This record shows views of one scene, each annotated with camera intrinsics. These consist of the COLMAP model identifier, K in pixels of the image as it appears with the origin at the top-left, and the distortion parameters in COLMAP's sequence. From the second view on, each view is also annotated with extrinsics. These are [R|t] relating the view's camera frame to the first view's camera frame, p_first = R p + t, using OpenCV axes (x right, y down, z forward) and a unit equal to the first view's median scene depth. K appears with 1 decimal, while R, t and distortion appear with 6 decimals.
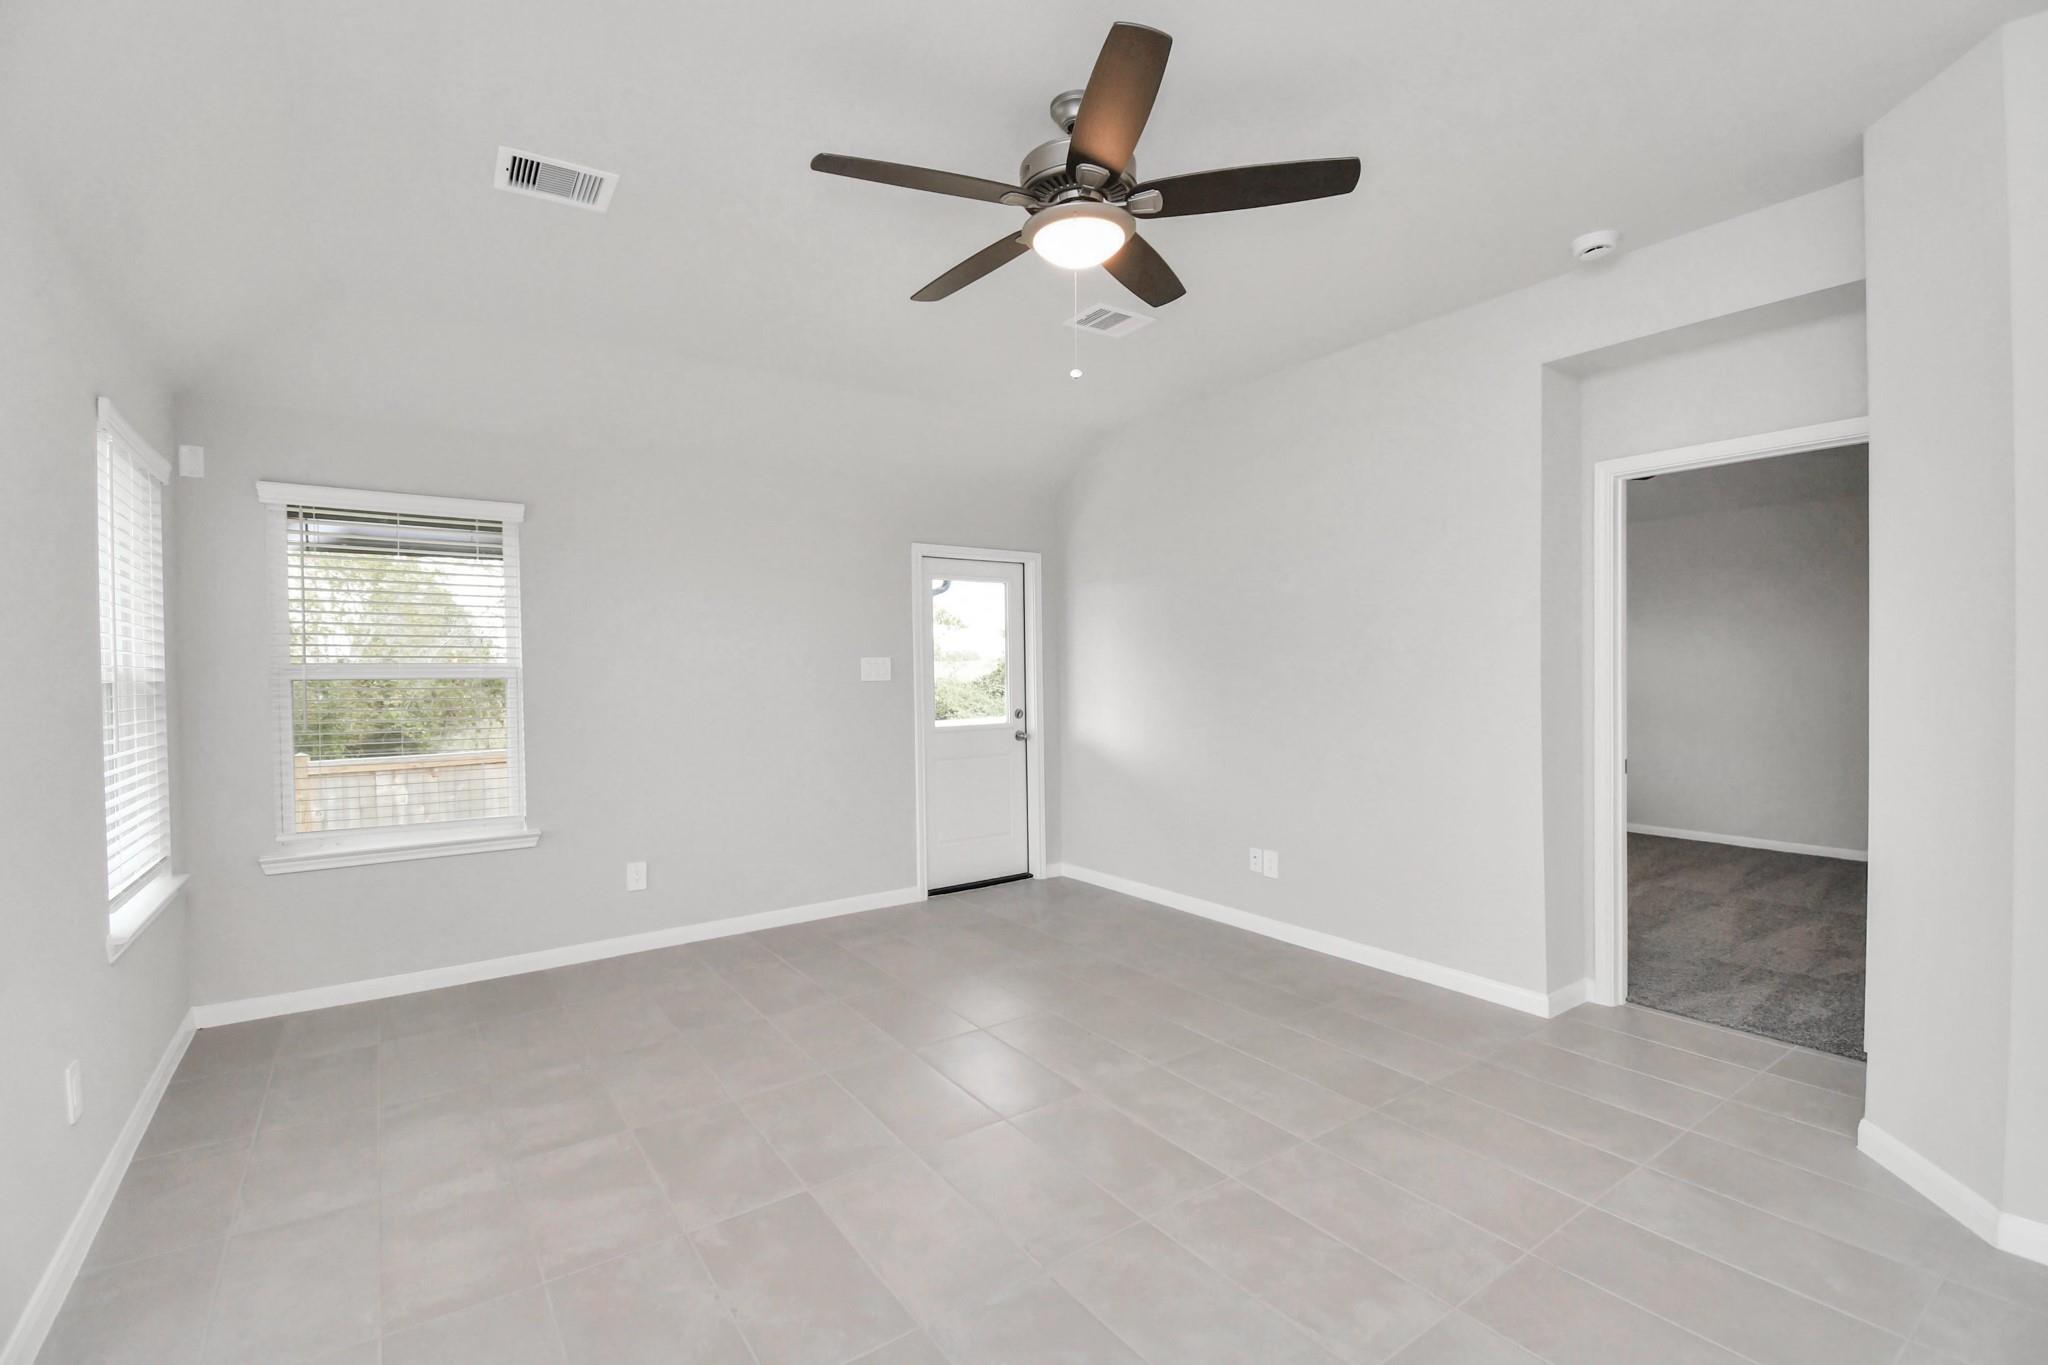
lens RADIAL K [[904.6, 0, 1033.6], [0, 904.6, 685.4], [0, 0, 1]] dist [0.023697, -0.026433]
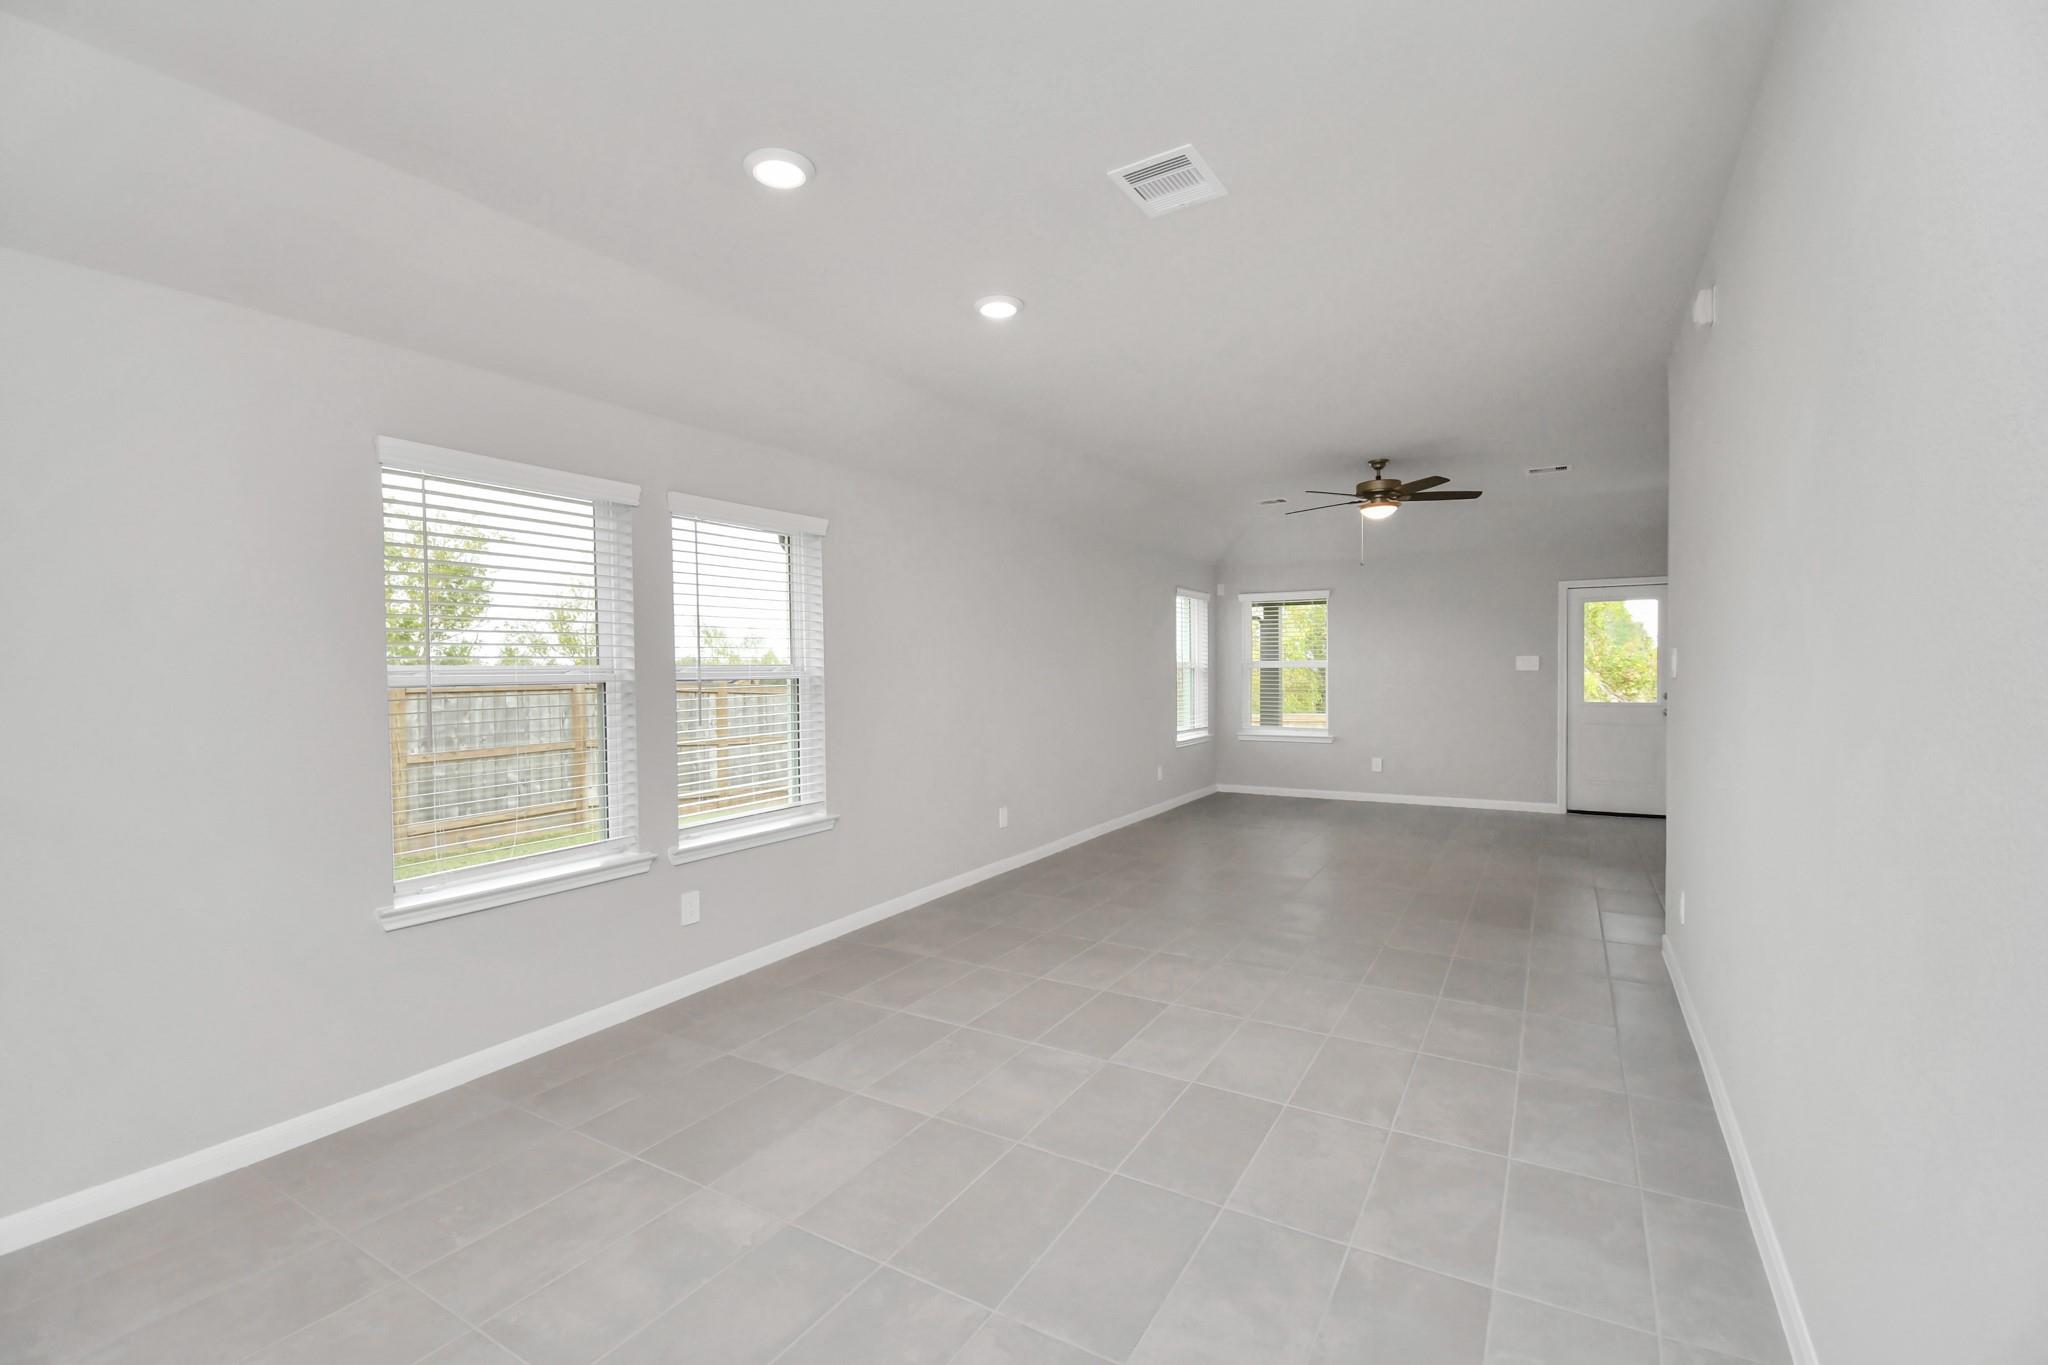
lens RADIAL K [[894.6, 0, 1014.4], [0, 894.6, 685.2], [0, 0, 1]] dist [0.022593, -0.028061]
pose [[0.393442, 0.025534, -0.918995, 1.106919], [-0.010209, 0.999674, 0.023405, -0.007642], [0.919293, 0.000173, 0.393574, -0.551055]]
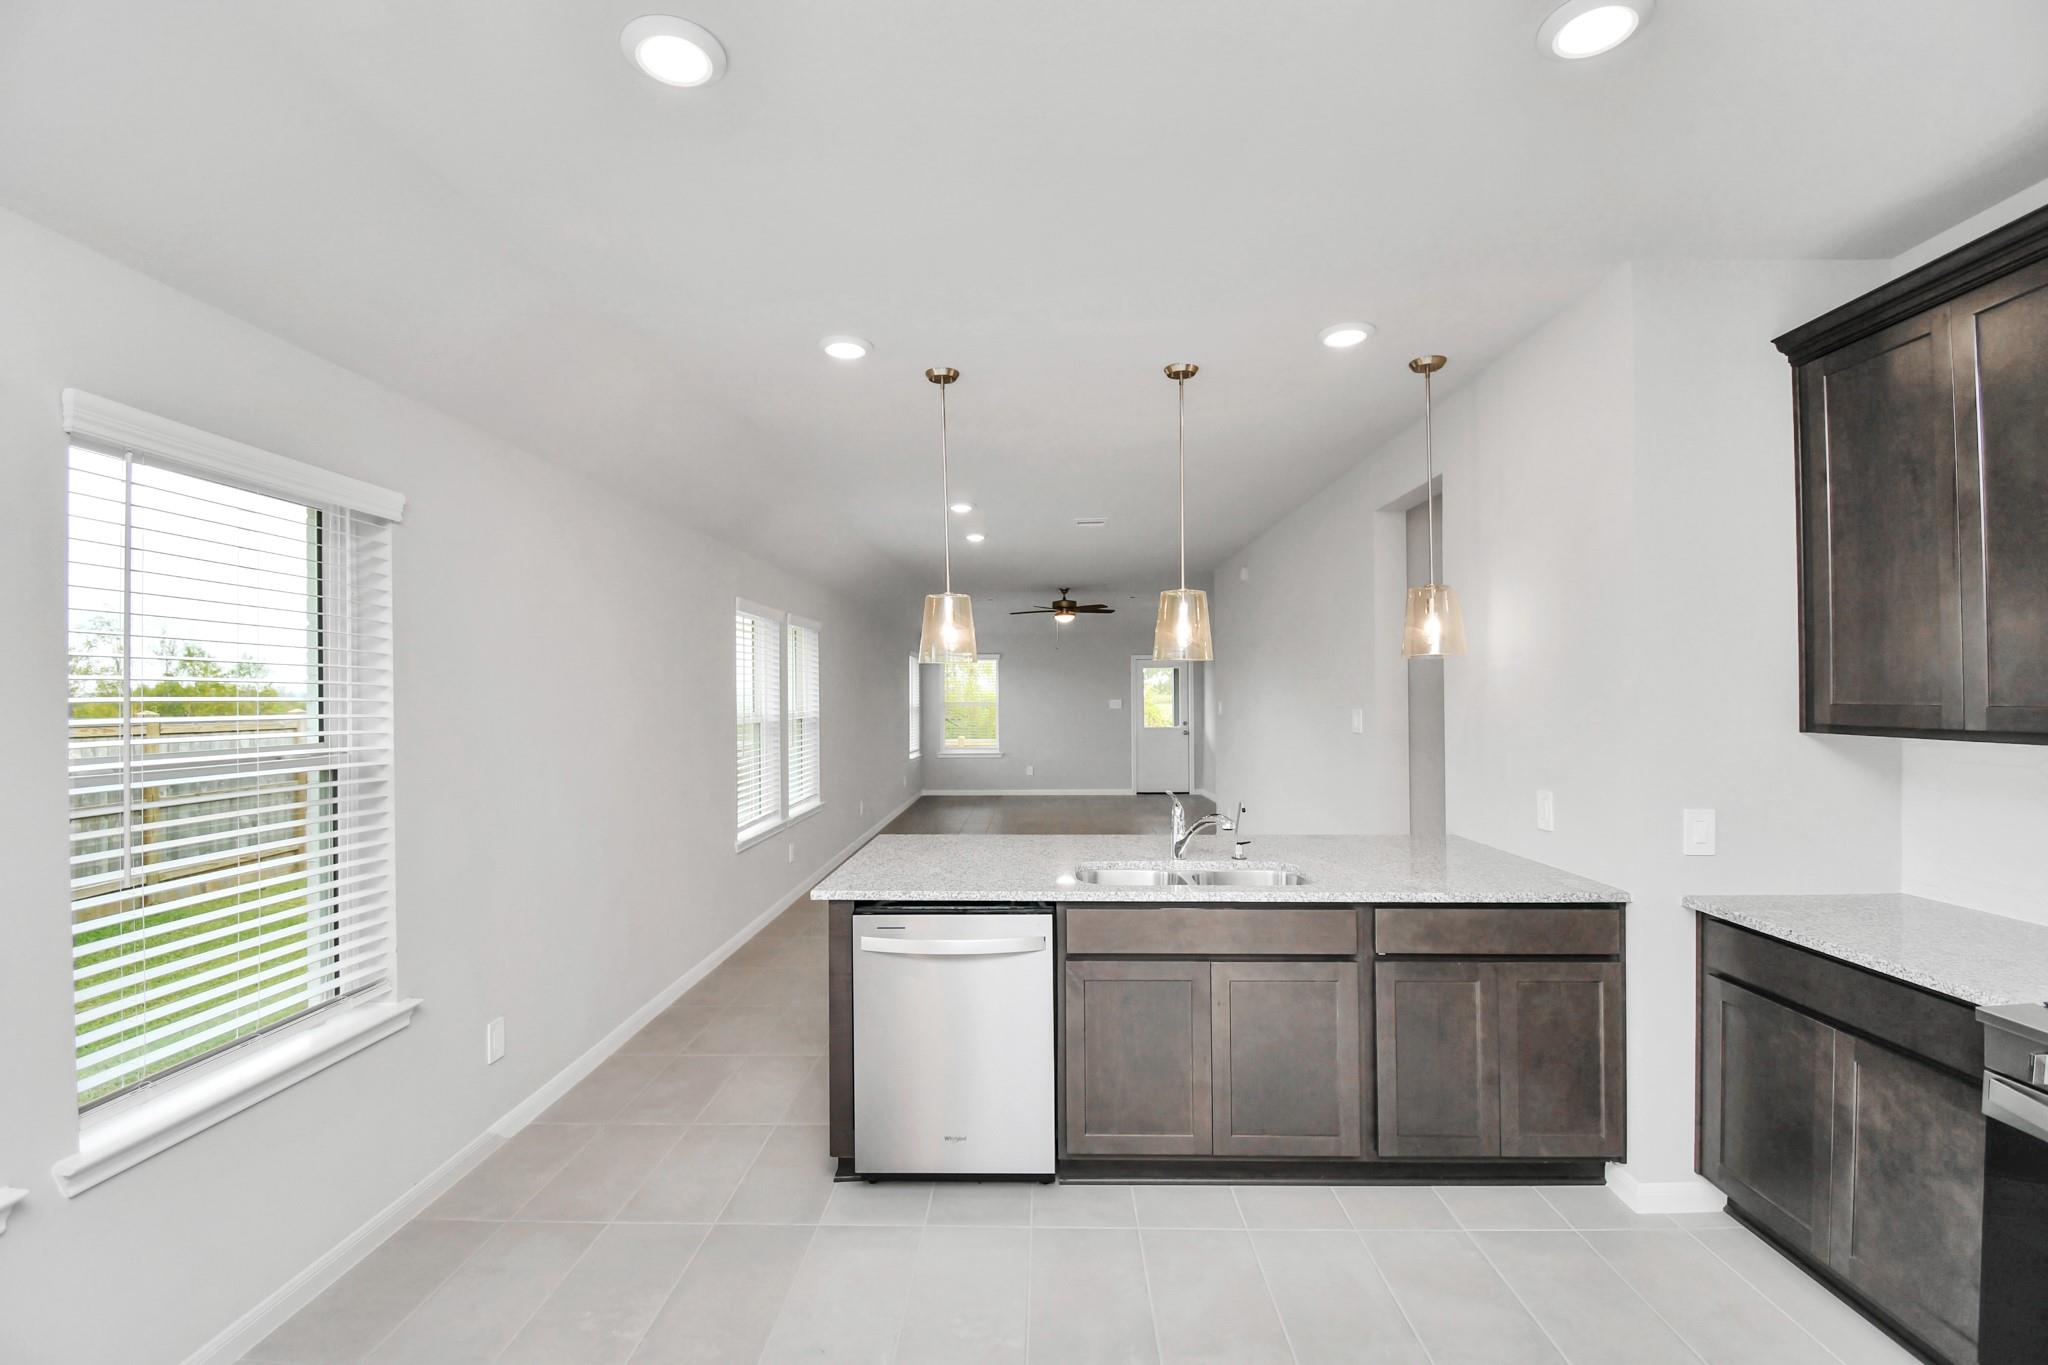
lens RADIAL K [[894.6, 0, 1014.4], [0, 894.6, 685.2], [0, 0, 1]] dist [0.022593, -0.028061]
pose [[0.792660, 0.000053, -0.609664, 1.402694], [-0.013601, 0.999753, -0.017597, -0.026907], [0.609512, 0.022241, 0.792465, -1.479019]]
